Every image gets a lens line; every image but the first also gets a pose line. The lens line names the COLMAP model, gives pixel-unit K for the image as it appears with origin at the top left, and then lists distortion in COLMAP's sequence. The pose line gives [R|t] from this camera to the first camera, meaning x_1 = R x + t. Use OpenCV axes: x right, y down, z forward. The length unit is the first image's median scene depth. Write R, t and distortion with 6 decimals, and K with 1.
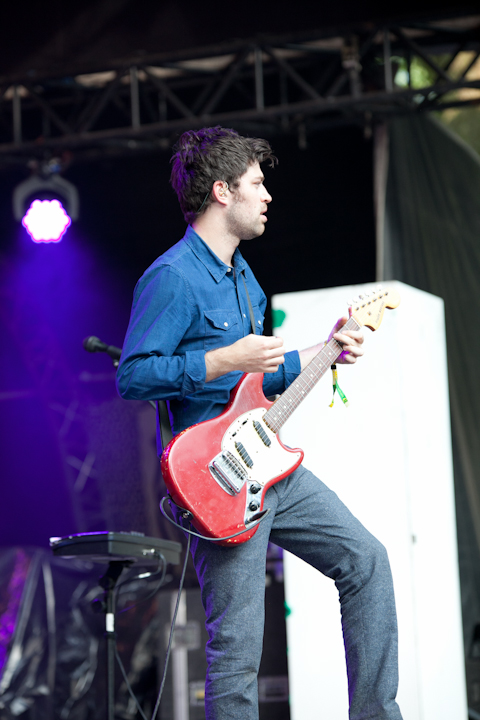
lens RADIAL K [[2916.8, 0, 240.0], [0, 2916.8, 360.0], [0, 0, 1]] dist [0.591072, 0.164362]
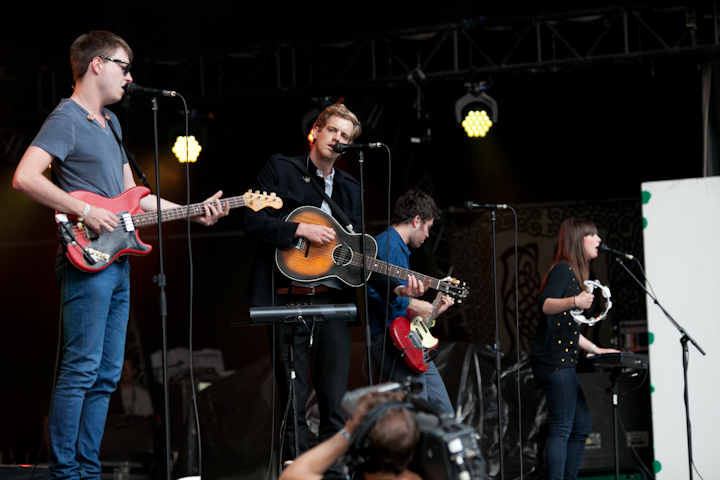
lens RADIAL K [[2643.7, 0, 360.0], [0, 2643.7, 240.0], [0, 0, 1]] dist [0.261072, 1.204586]
pose [[0.999131, 0.010418, -0.040346, -0.072056], [-0.009006, 0.999346, 0.035021, -0.035680], [0.040684, -0.034627, 0.998572, -0.352971]]
